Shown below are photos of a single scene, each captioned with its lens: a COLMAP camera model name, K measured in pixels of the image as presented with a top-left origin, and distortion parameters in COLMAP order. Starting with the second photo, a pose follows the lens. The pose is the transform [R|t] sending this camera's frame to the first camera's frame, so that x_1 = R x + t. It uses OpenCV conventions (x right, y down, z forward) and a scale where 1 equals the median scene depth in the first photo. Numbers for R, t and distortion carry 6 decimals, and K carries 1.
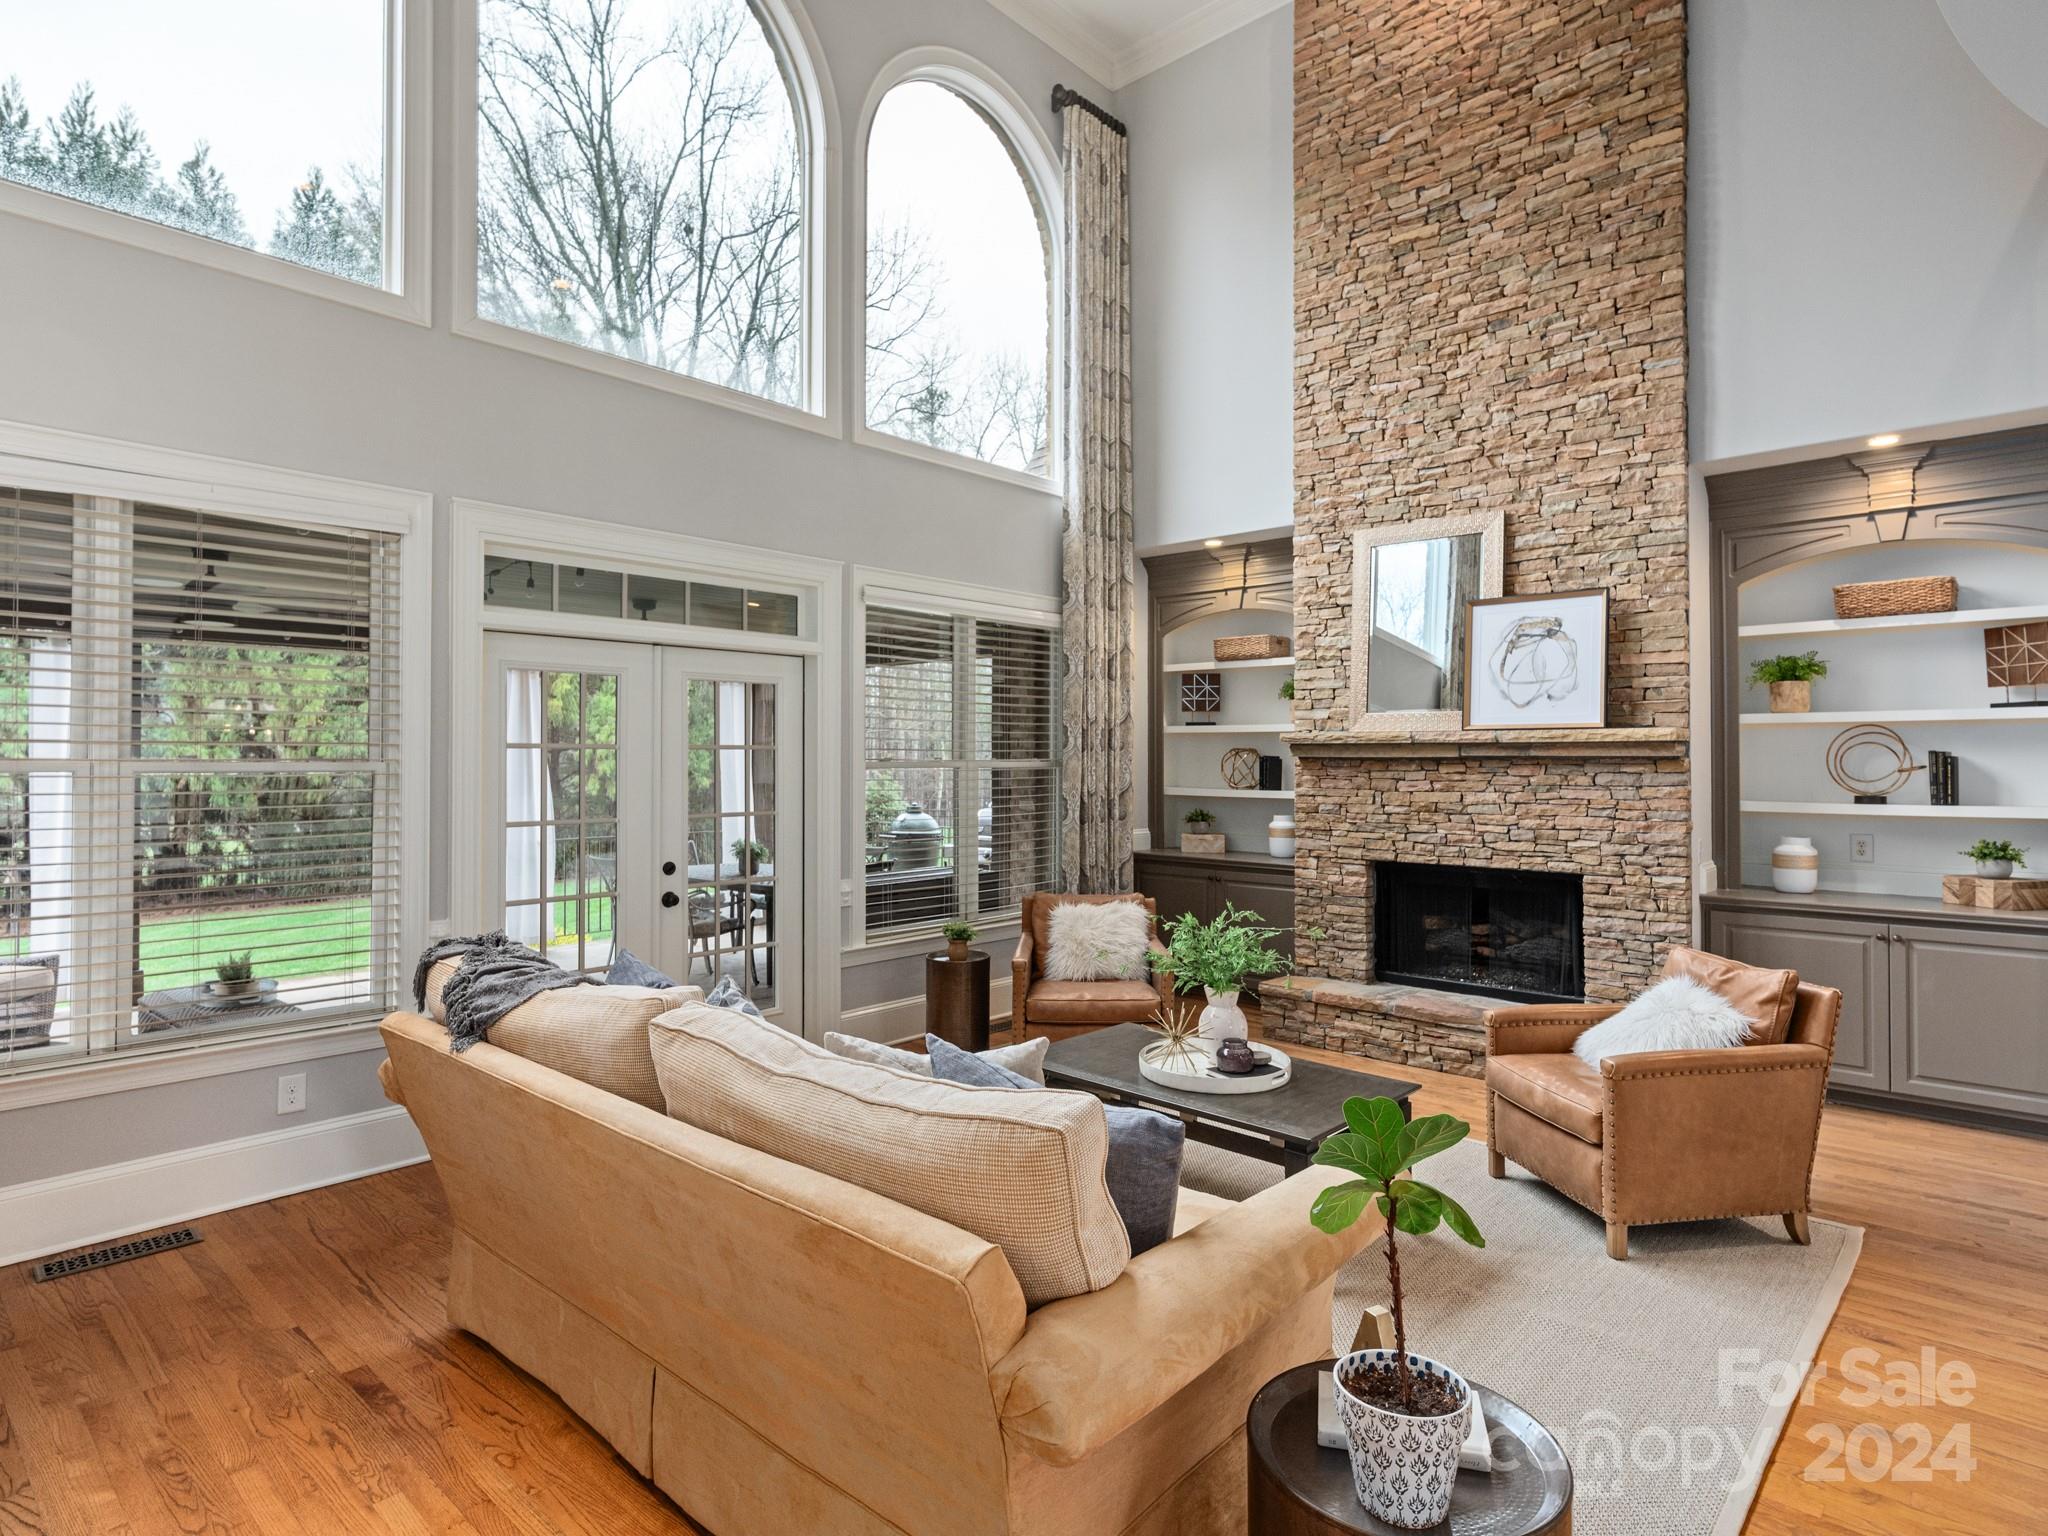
lens RADIAL K [[1093.9, 0, 1042.7], [0, 1093.9, 745.2], [0, 0, 1]] dist [0.010770, -0.004230]
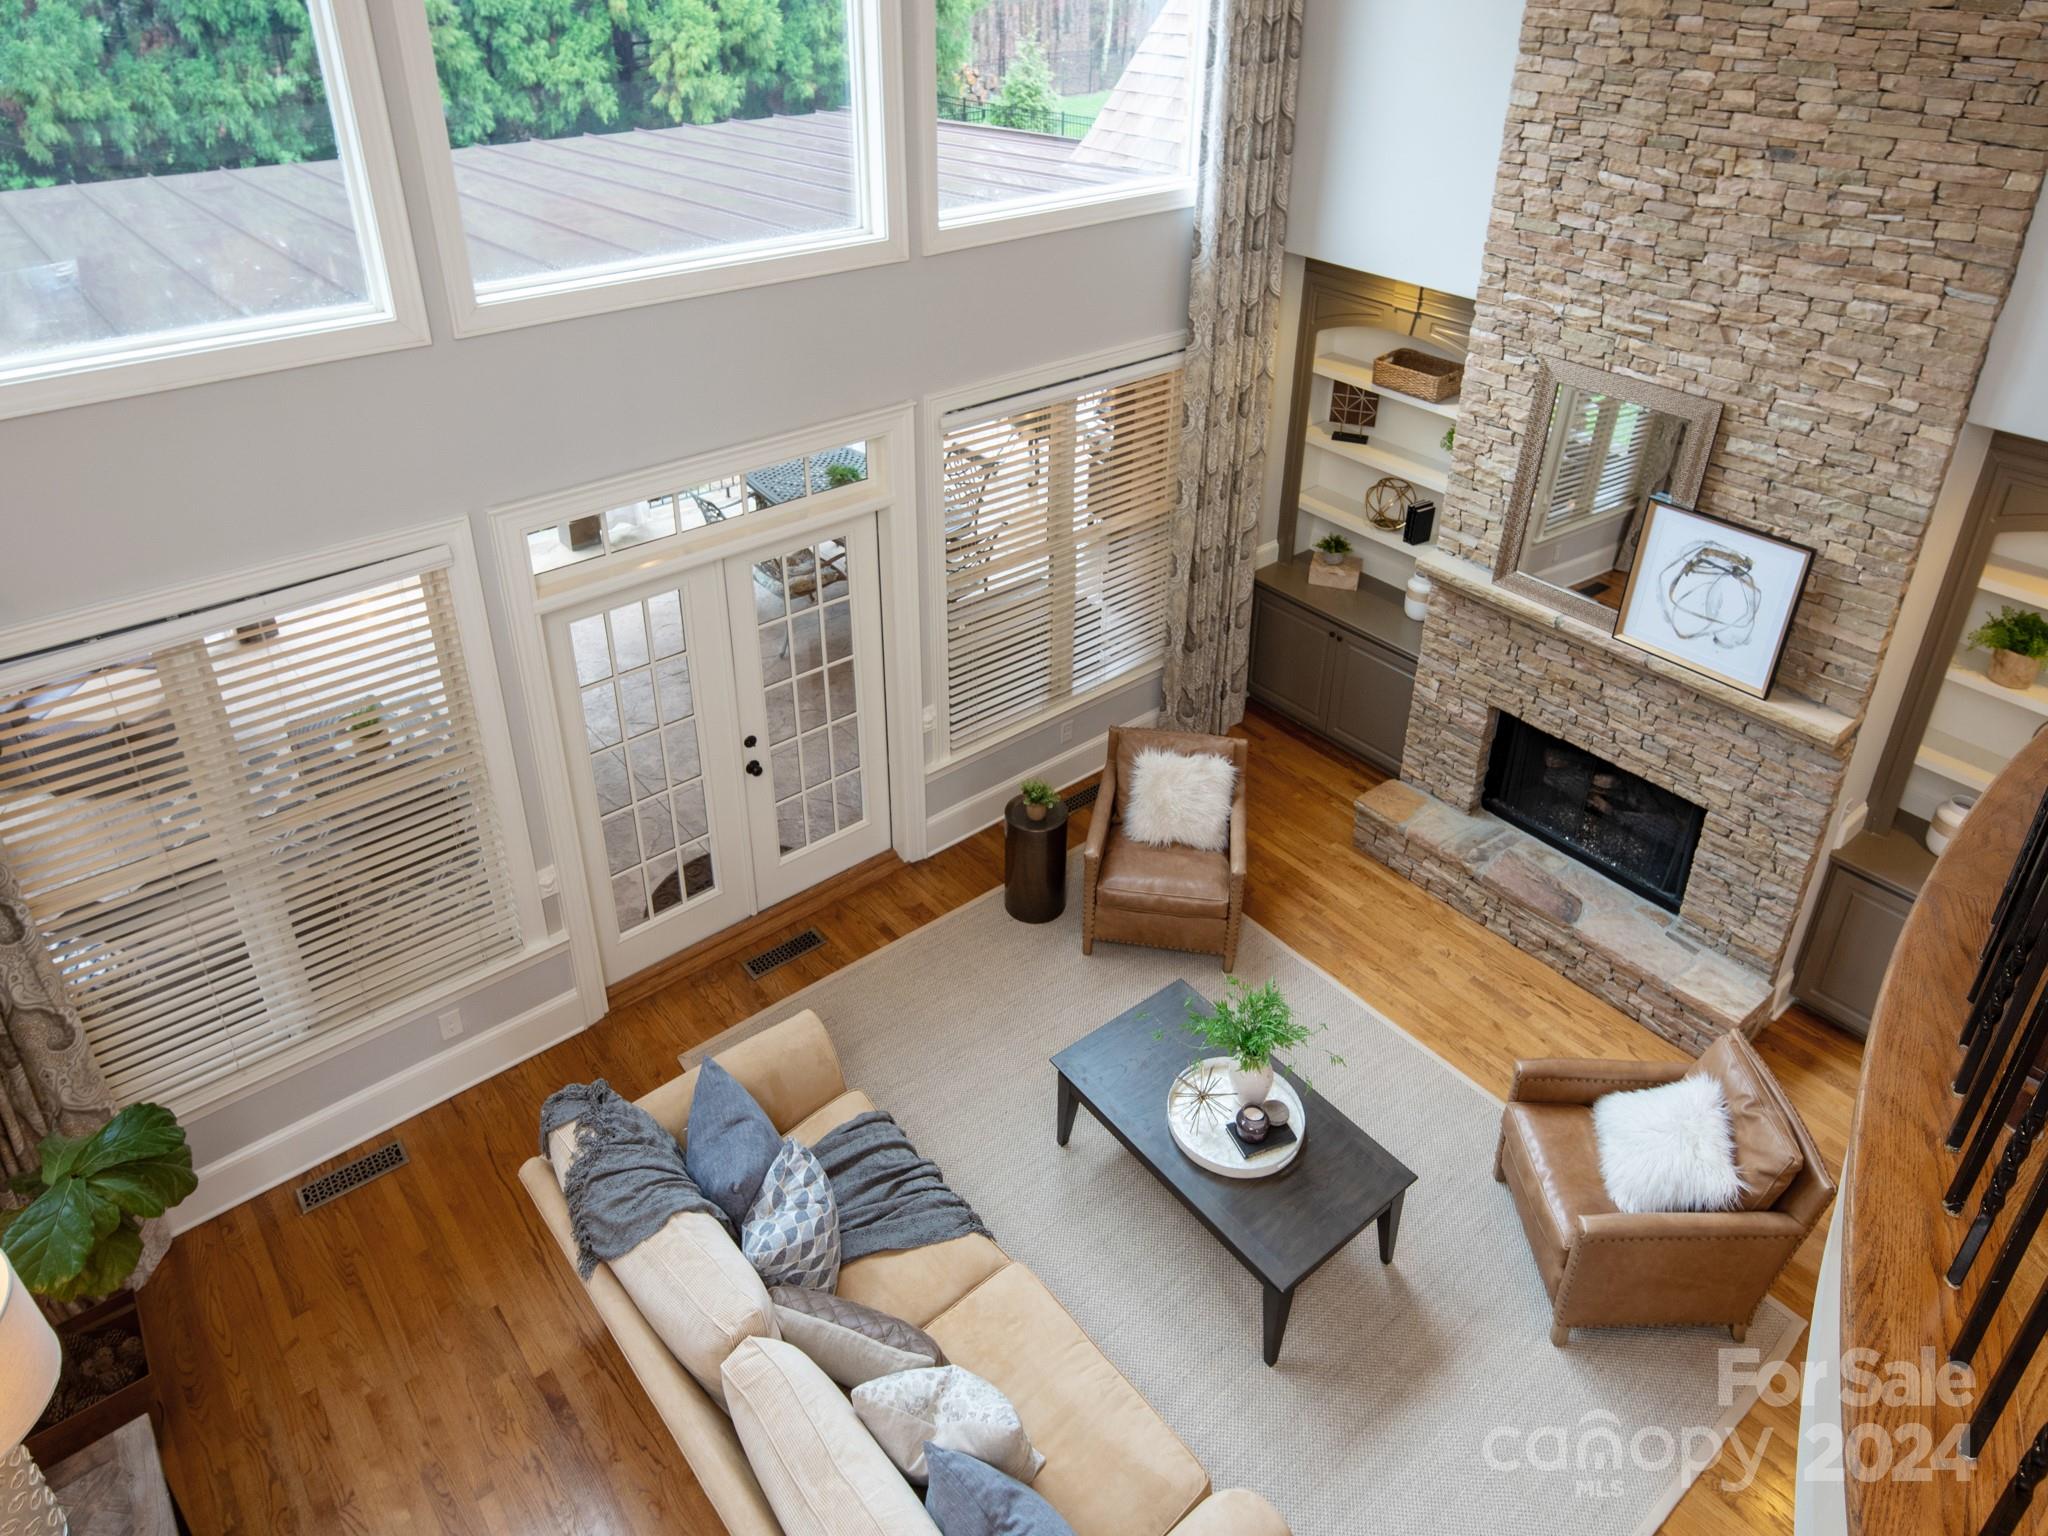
lens RADIAL K [[1316.0, 0, 1057.9], [0, 1316.0, 561.5], [0, 0, 1]] dist [0.018330, -0.007021]
pose [[0.990711, 0.075739, -0.112939, 0.056589], [-0.017355, 0.894165, 0.447401, -0.511325], [0.134872, -0.441285, 0.887173, 0.030697]]
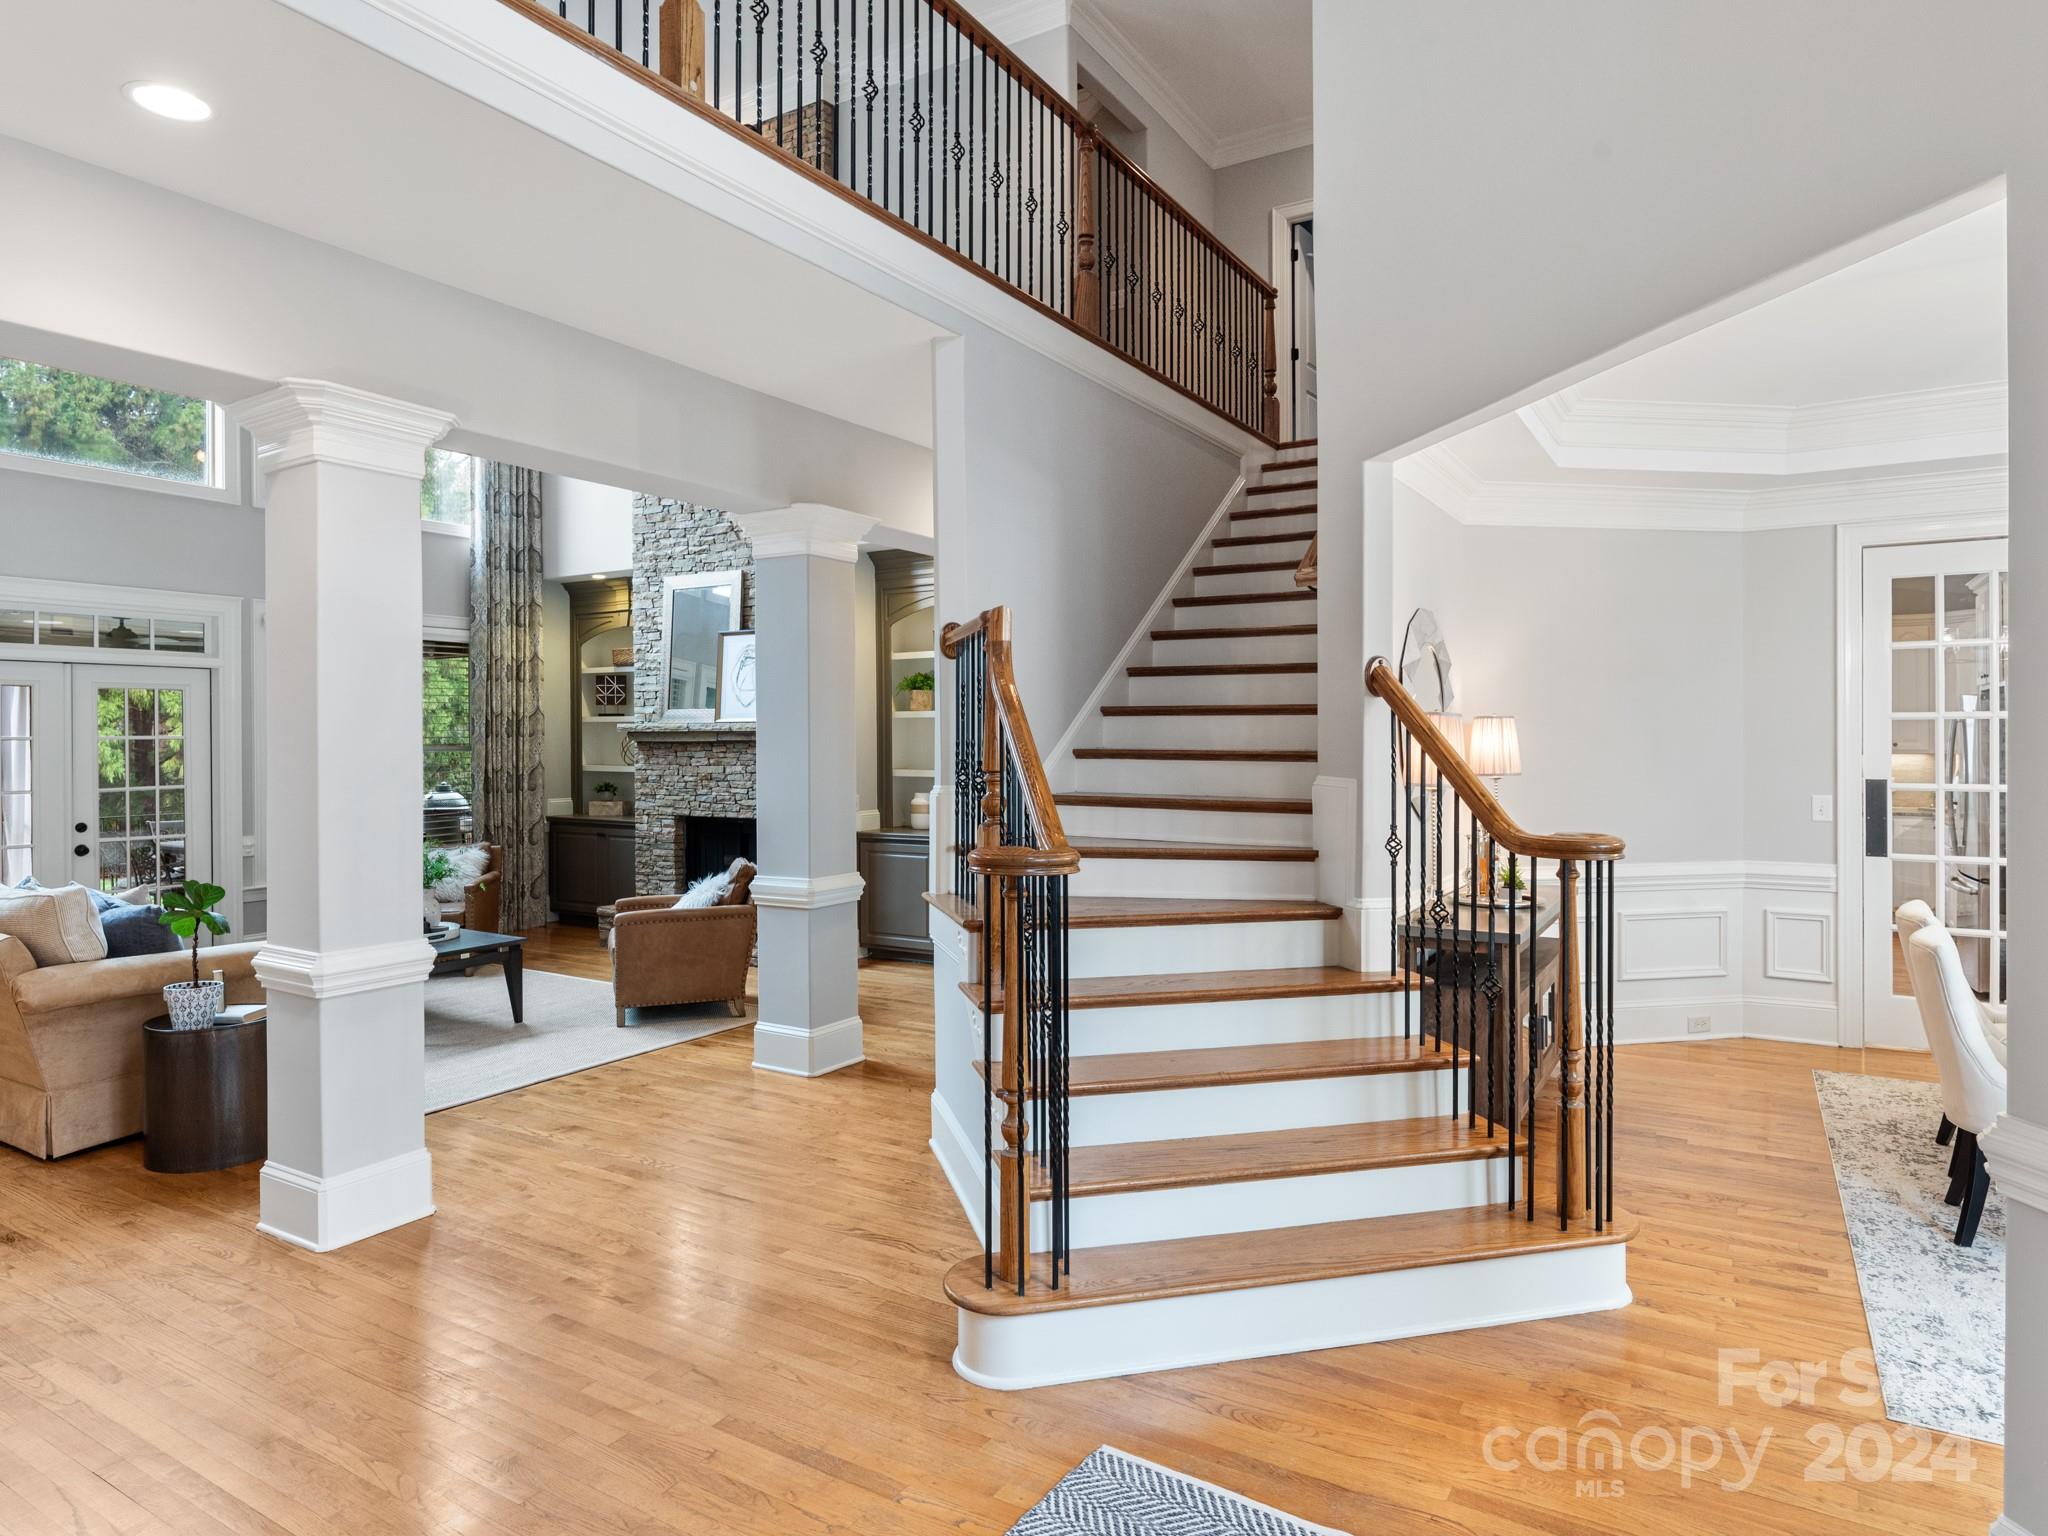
lens RADIAL K [[1190.1, 0, 1014.0], [0, 1190.1, 738.0], [0, 0, 1]] dist [0.002467, -0.001217]
pose [[0.983666, -0.006811, 0.179873, 0.469944], [0.004327, 0.999890, 0.014197, -0.013489], [-0.179950, -0.013187, 0.983587, -0.584695]]
